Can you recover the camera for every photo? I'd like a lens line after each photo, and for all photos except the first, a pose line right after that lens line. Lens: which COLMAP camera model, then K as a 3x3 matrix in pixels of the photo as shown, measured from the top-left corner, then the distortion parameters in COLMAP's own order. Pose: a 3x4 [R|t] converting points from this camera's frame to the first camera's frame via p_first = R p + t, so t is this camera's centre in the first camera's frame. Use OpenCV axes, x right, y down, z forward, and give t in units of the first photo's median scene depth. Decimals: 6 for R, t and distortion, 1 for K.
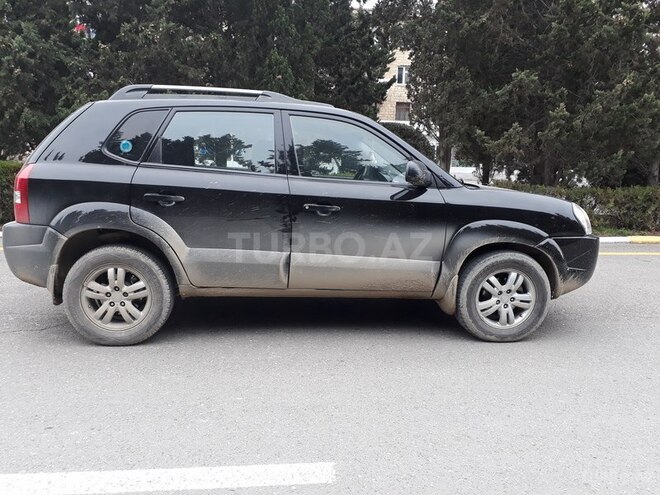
lens RADIAL K [[530.3, 0, 330.0], [0, 530.3, 247.5], [0, 0, 1]] dist [-0.002946, -0.008768]
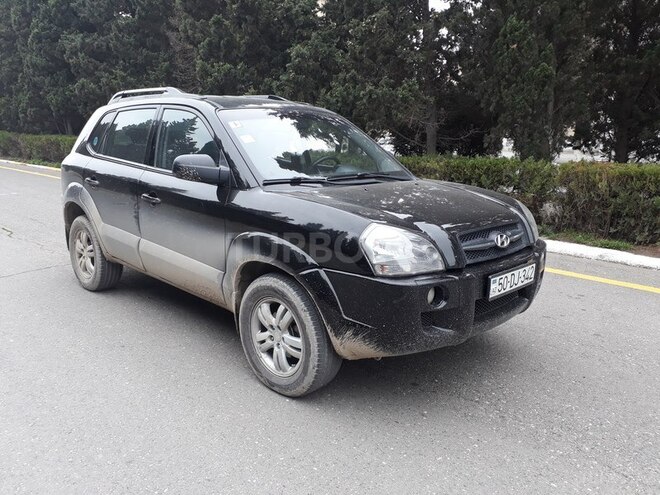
lens RADIAL K [[531.0, 0, 318.5], [0, 531.0, 244.0], [0, 0, 1]] dist [0.075907, -0.069703]
pose [[0.634123, 0.145433, -0.759432, 0.971136], [-0.125840, 0.988469, 0.084218, -0.113273], [0.762923, 0.042163, 0.645113, 0.556850]]
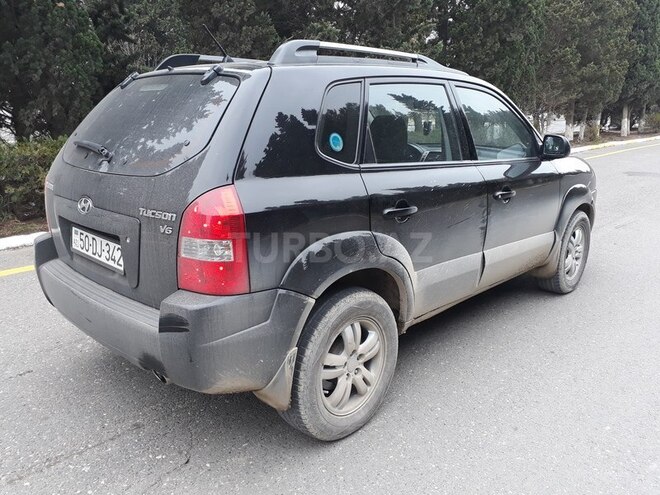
lens RADIAL K [[523.3, 0, 330.0], [0, 523.3, 247.5], [0, 0, 1]] dist [0.172550, -0.241530]
pose [[0.769619, -0.193066, 0.608615, -0.776578], [0.130050, 0.980607, 0.146617, -0.152411], [-0.625119, -0.033689, 0.779802, 0.469675]]
